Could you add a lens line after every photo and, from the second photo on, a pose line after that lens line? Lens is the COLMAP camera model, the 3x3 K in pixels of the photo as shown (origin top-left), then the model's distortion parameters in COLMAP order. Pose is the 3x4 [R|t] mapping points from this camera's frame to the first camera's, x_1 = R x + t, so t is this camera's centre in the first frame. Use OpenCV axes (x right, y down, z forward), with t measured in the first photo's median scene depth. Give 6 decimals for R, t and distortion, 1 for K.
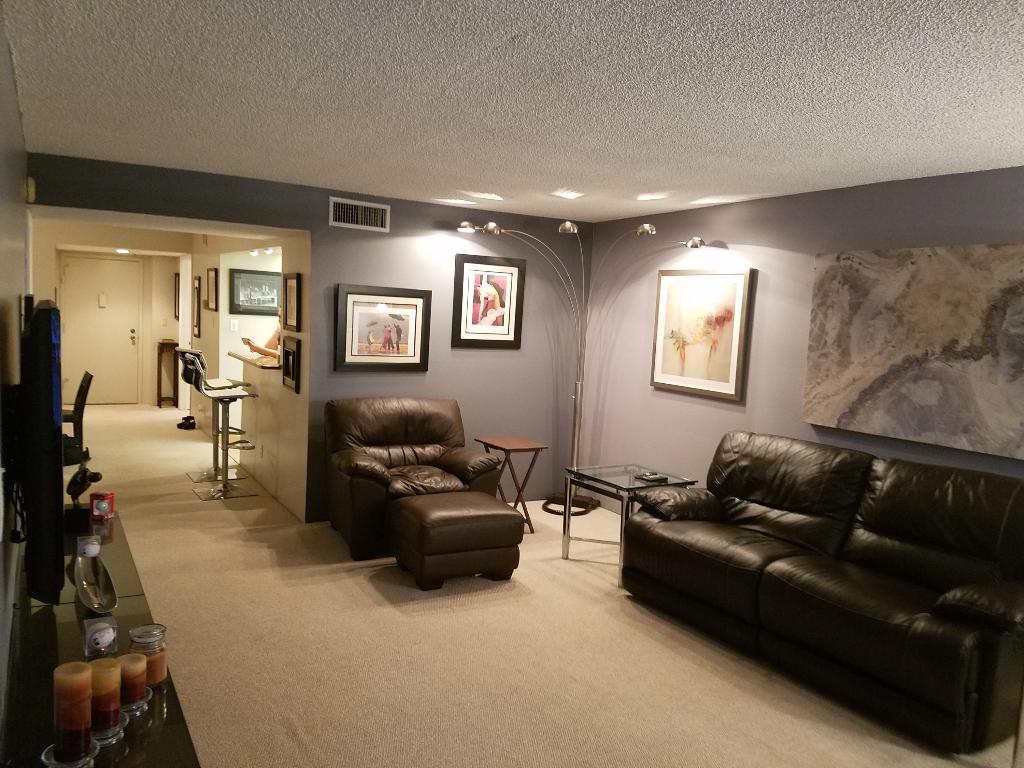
lens RADIAL K [[807.0, 0, 508.4], [0, 807.0, 388.0], [0, 0, 1]] dist [0.074022, -0.004965]
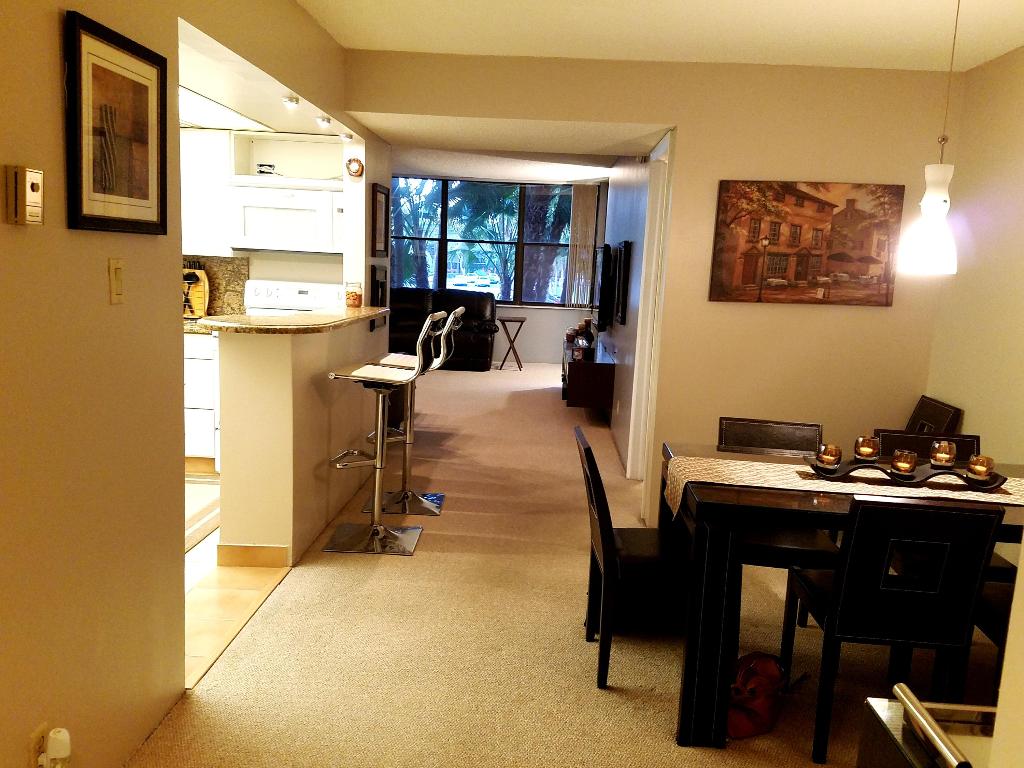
lens RADIAL K [[807.0, 0, 508.4], [0, 807.0, 388.0], [0, 0, 1]] dist [0.074022, -0.004965]
pose [[-0.835376, -0.179420, 0.519572, -1.064838], [-0.038875, 0.962146, 0.269746, -0.217711], [-0.548302, 0.205141, -0.810729, 2.080009]]
